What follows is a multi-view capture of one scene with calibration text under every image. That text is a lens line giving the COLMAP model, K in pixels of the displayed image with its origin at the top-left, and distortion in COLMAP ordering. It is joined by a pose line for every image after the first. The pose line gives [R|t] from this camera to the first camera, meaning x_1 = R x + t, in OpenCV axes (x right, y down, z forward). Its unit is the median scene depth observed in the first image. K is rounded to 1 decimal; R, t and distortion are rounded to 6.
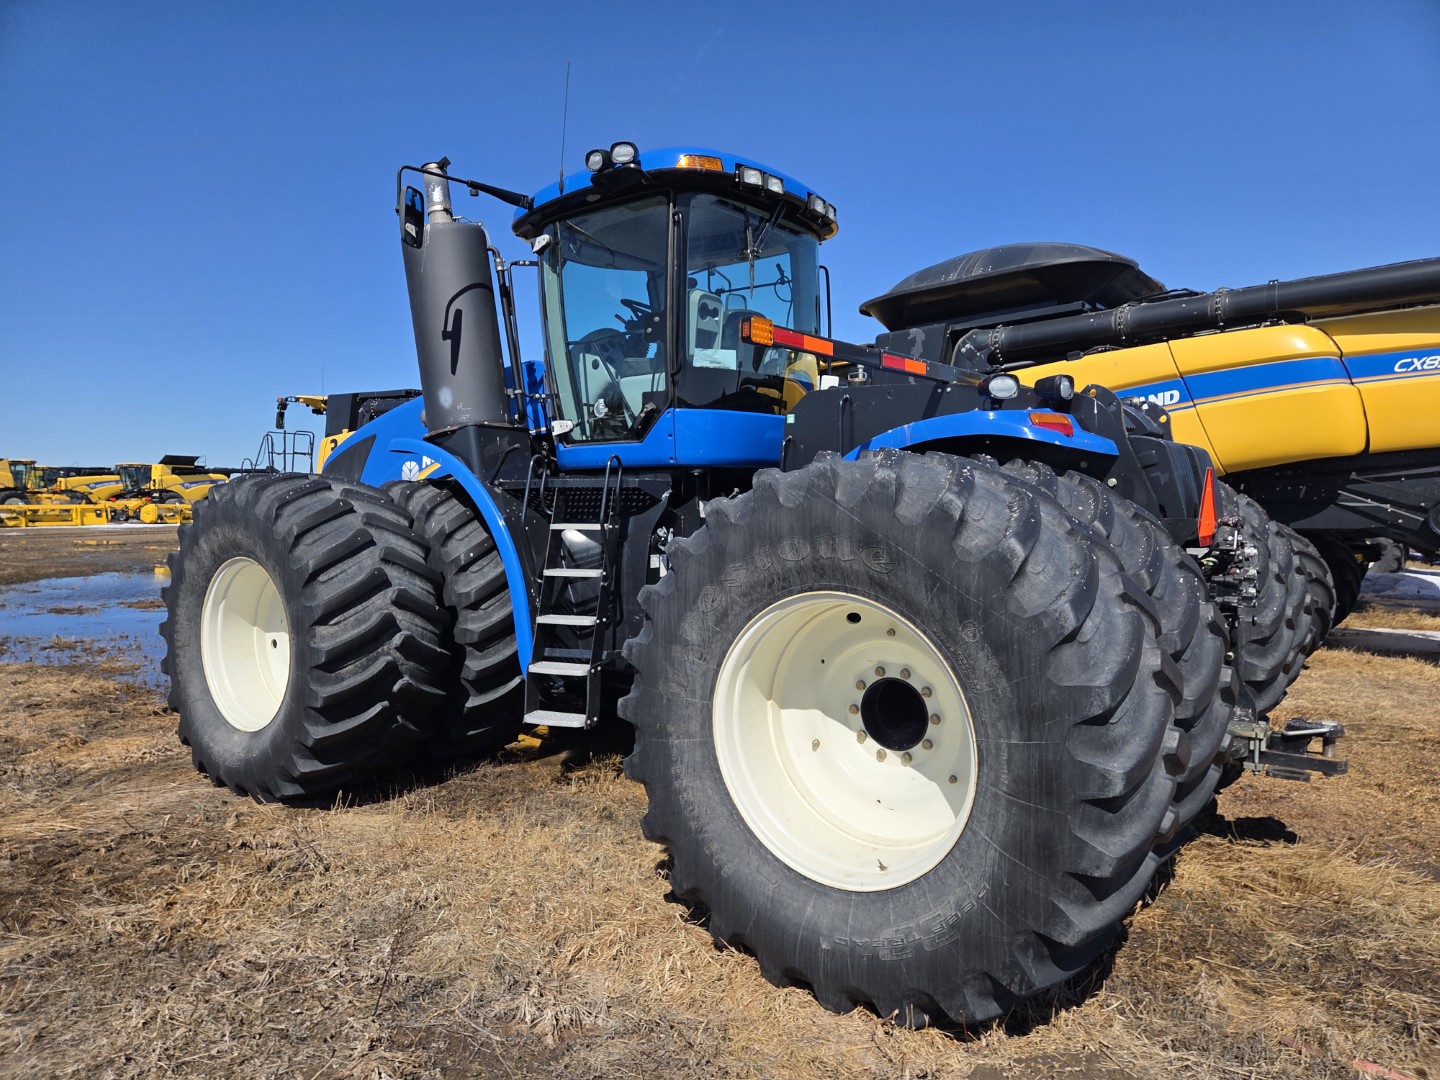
lens RADIAL K [[950.6, 0, 716.7], [0, 950.6, 548.8], [0, 0, 1]] dist [0.079866, -0.075684]
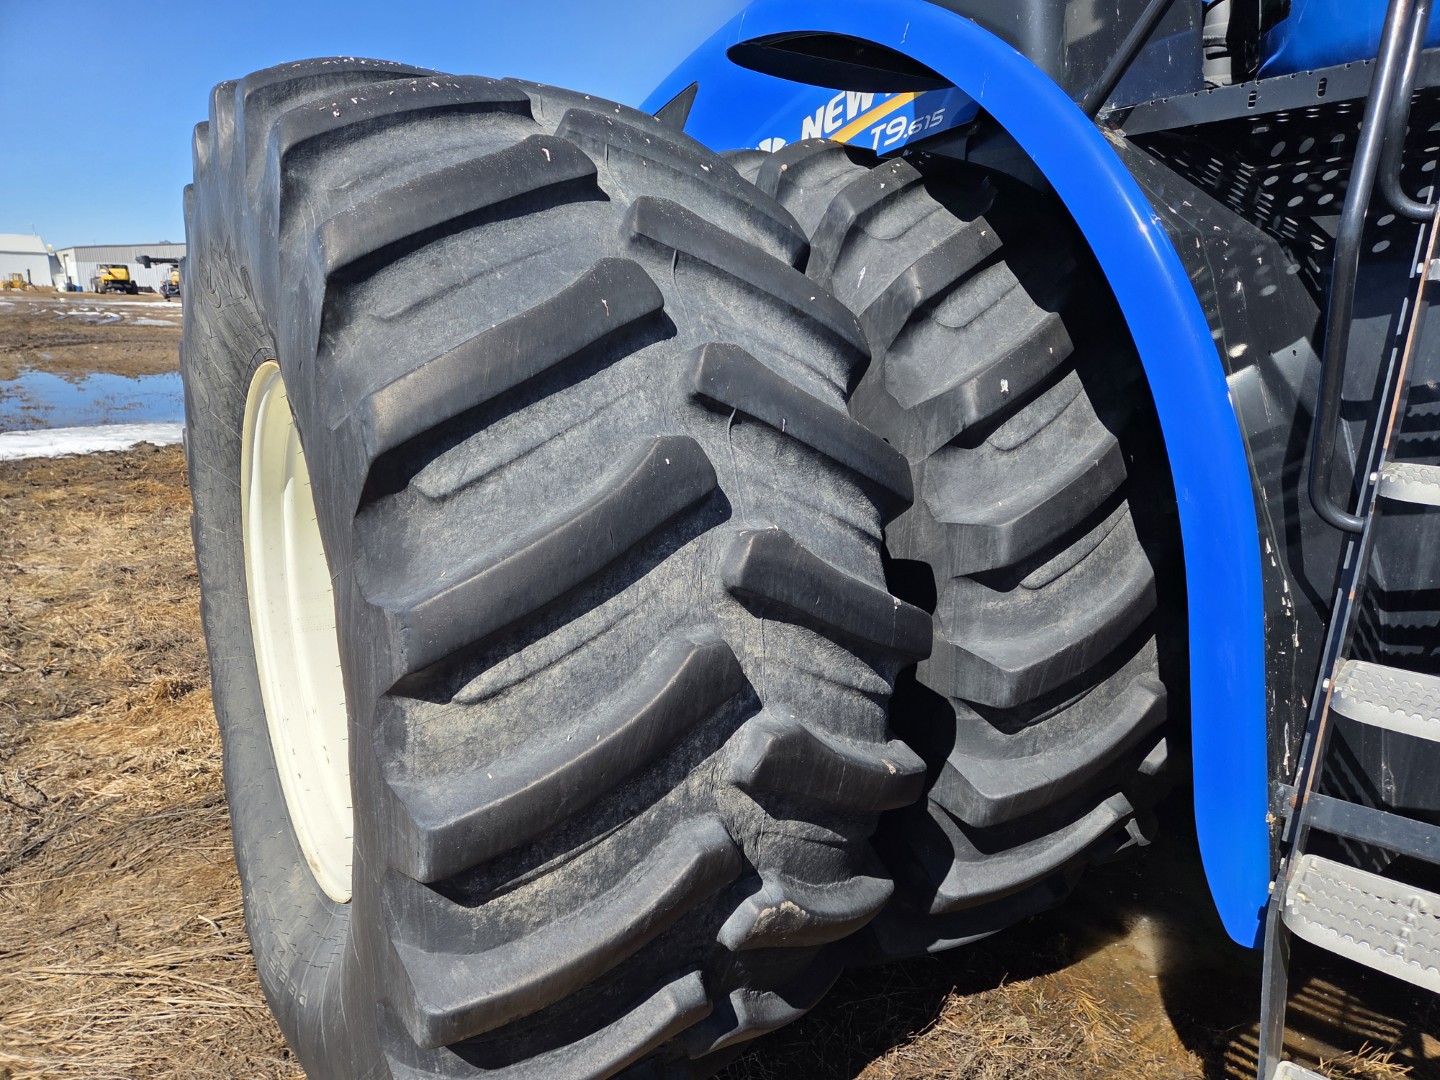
lens RADIAL K [[950.6, 0, 716.7], [0, 950.6, 548.8], [0, 0, 1]] dist [0.079866, -0.075684]
pose [[0.948672, 0.097616, -0.300819, -0.265783], [-0.037663, 0.979275, 0.199002, 0.000560], [0.314011, -0.177458, 0.932688, 0.764501]]
